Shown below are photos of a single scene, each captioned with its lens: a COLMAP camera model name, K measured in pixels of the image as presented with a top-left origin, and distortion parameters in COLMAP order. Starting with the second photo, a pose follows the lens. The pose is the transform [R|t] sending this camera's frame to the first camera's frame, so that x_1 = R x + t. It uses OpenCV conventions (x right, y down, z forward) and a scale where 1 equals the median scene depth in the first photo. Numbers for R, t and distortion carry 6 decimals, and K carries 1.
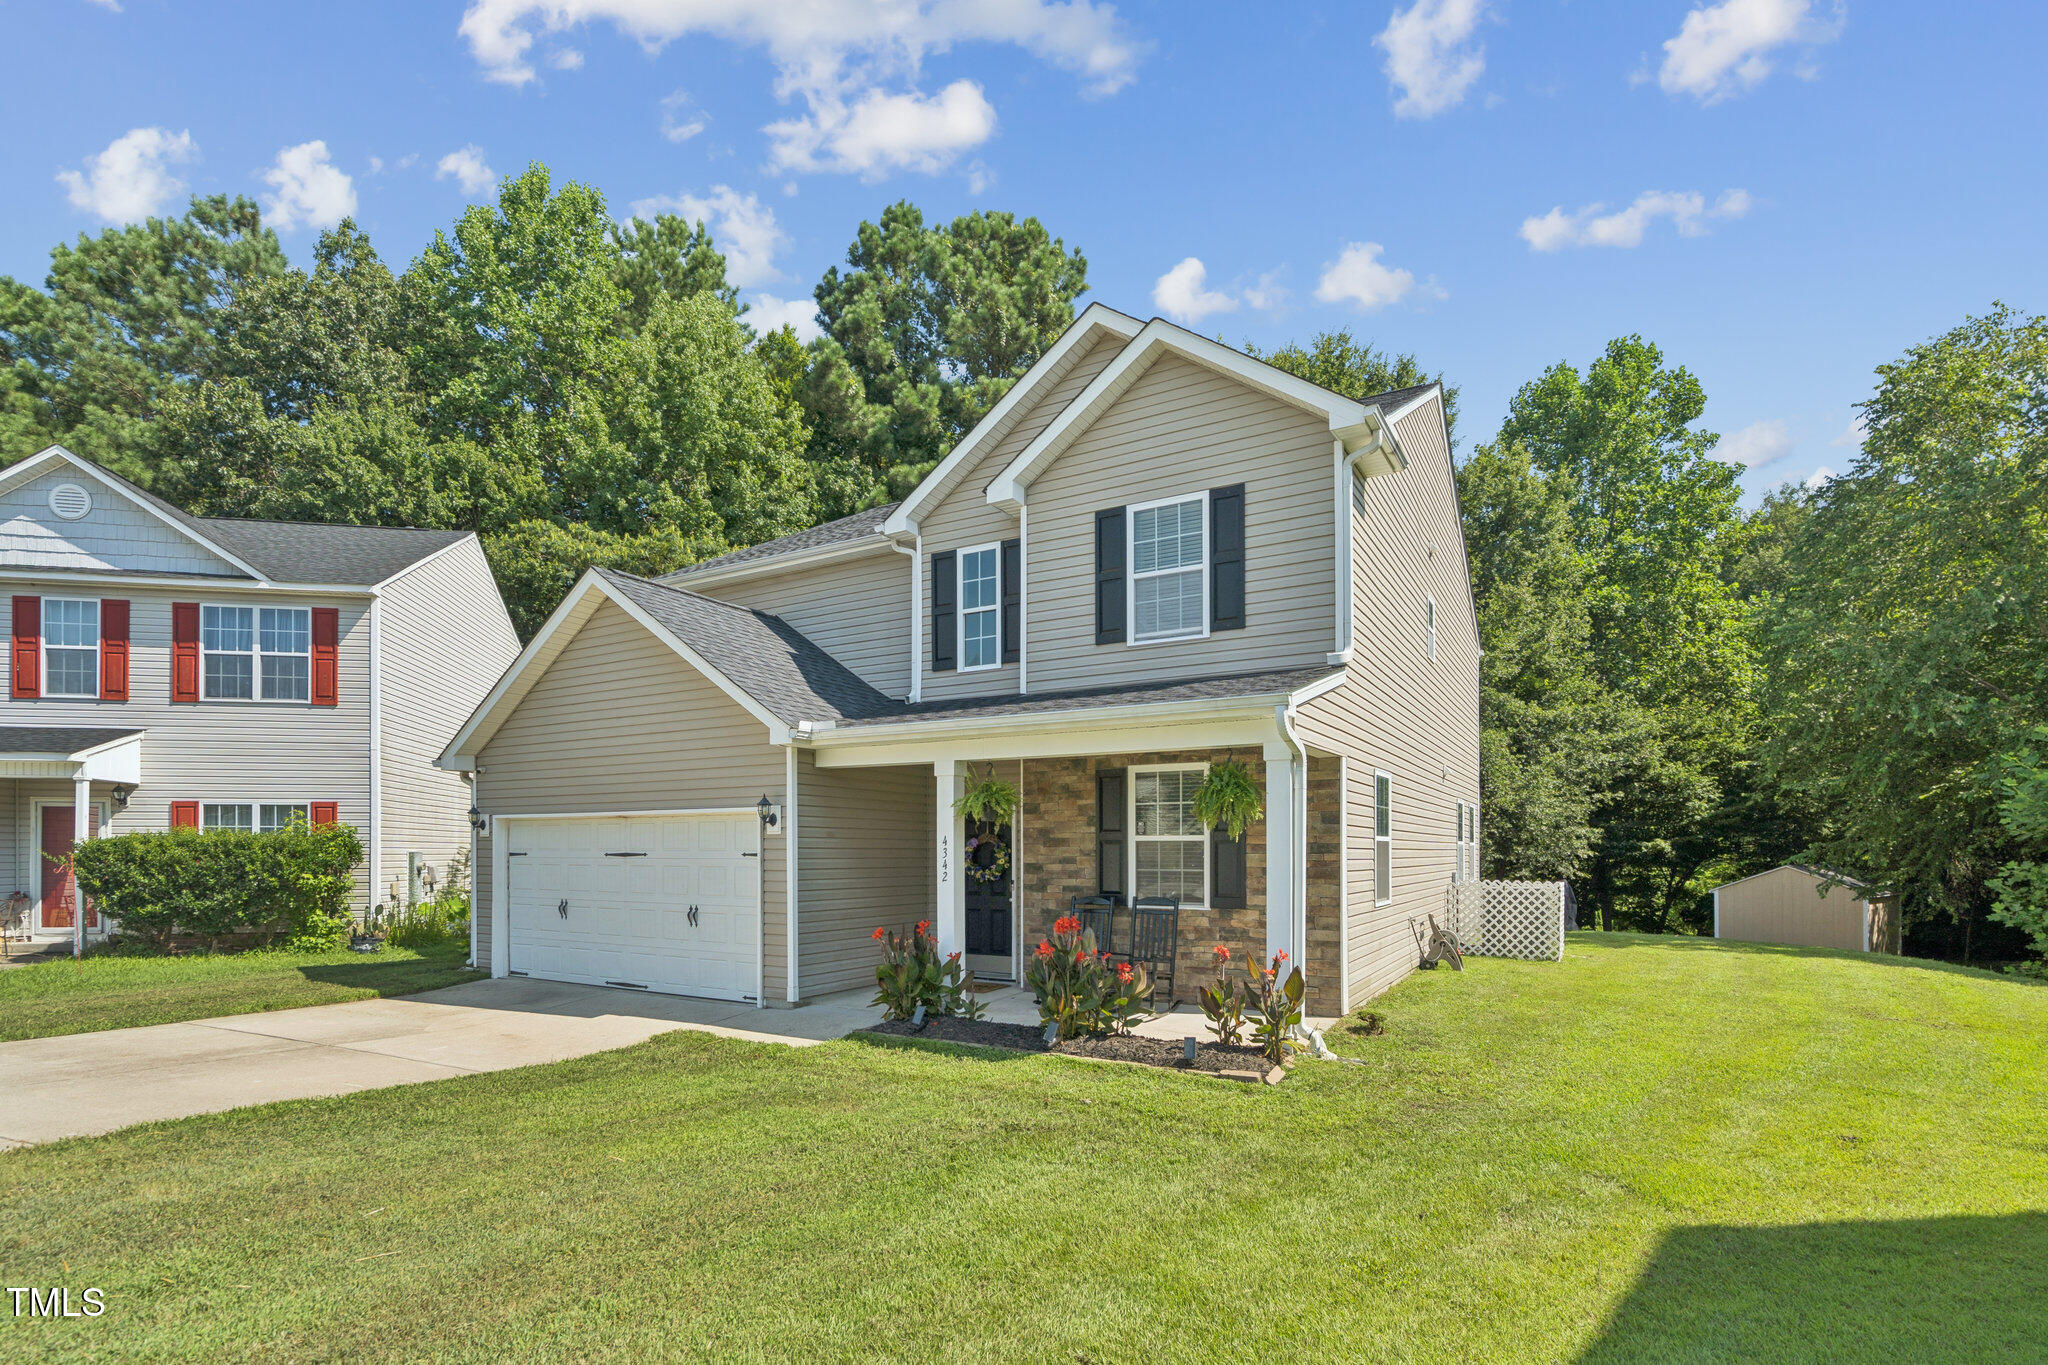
lens RADIAL K [[991.0, 0, 1015.0], [0, 991.0, 837.7], [0, 0, 1]] dist [-0.004064, -0.000424]
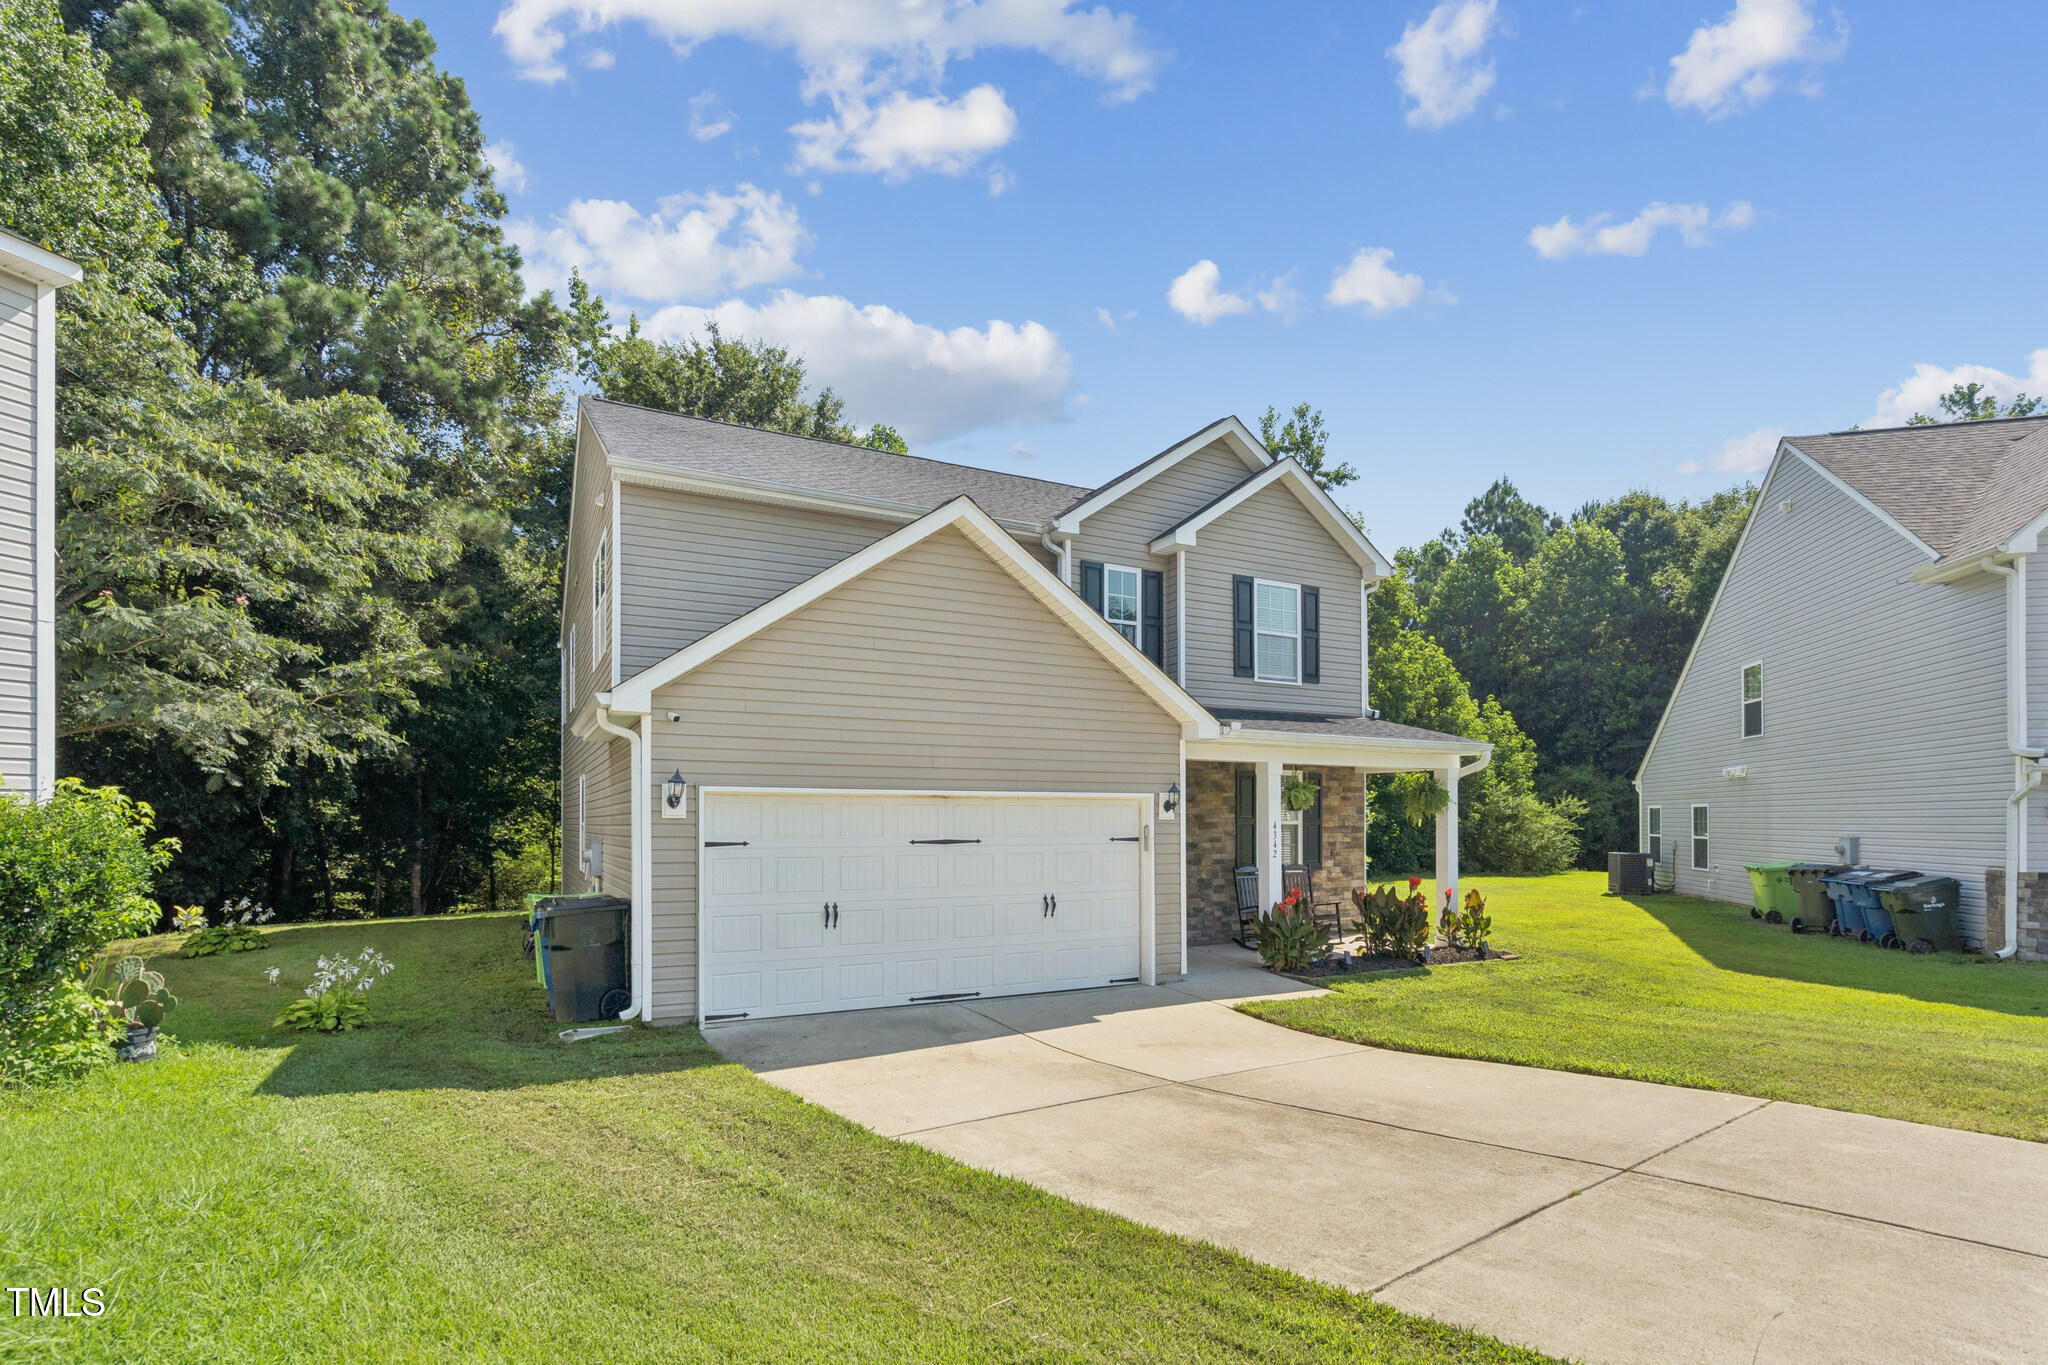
lens RADIAL K [[972.1, 0, 1028.8], [0, 972.1, 809.8], [0, 0, 1]] dist [-0.001698, -0.000481]
pose [[0.518591, 0.009270, 0.854972, -1.082756], [-0.009937, 0.999939, -0.004814, -0.006732], [-0.854965, -0.005999, 0.518651, 0.522303]]
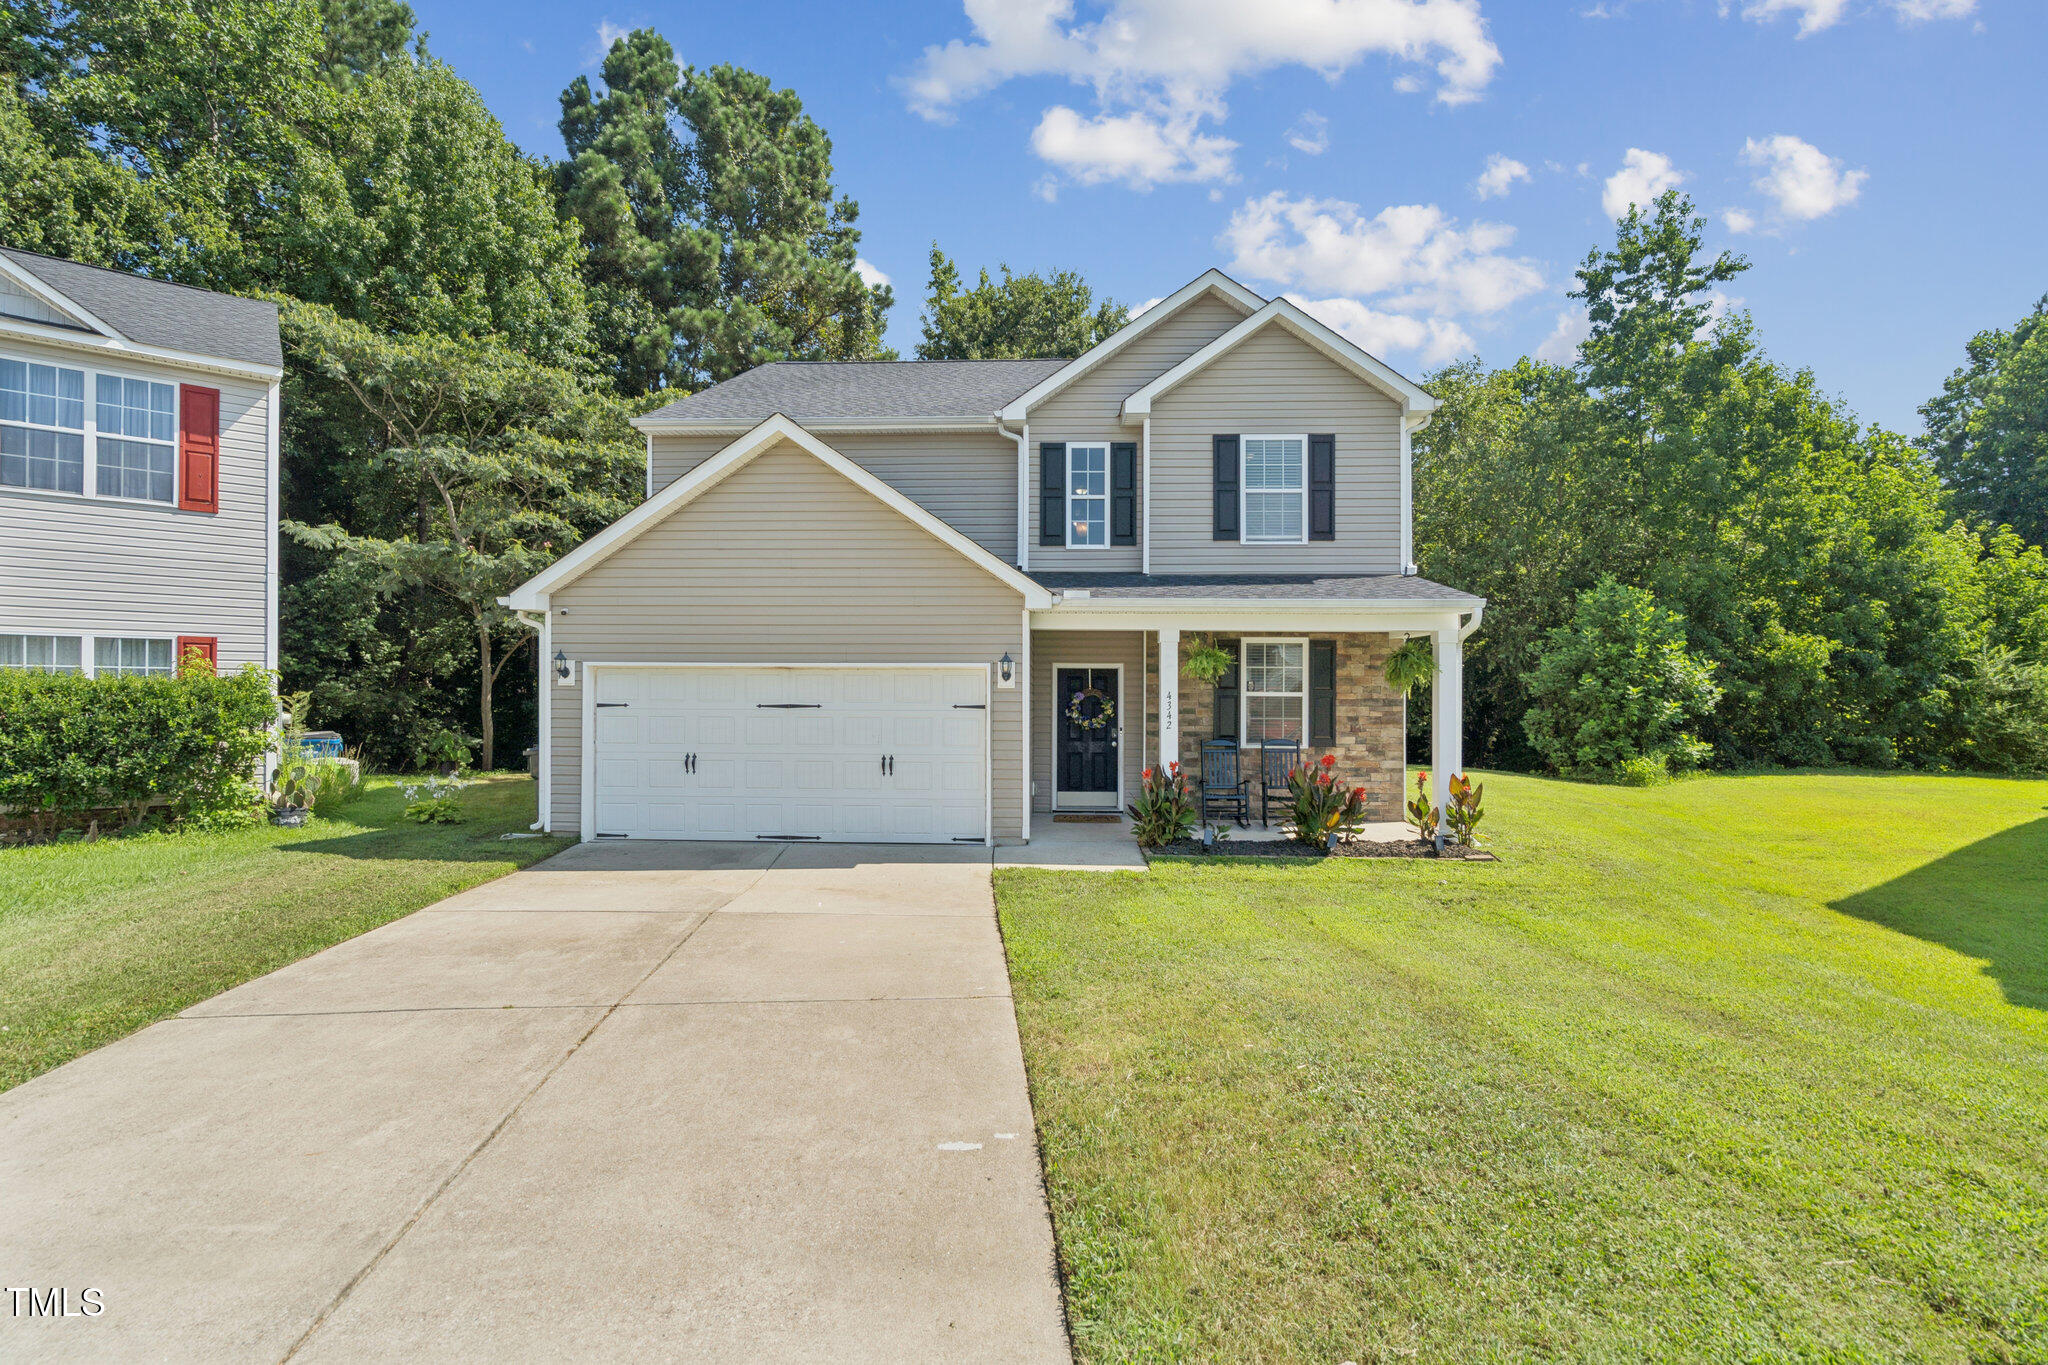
lens RADIAL K [[937.9, 0, 1024.0], [0, 937.9, 682.5], [0, 0, 1]] dist [-0.001936, -0.000302]
pose [[0.877956, 0.013085, 0.478563, -0.648783], [-0.010602, 0.999913, -0.007889, -0.001602], [-0.478624, 0.001853, 0.878018, 0.063627]]
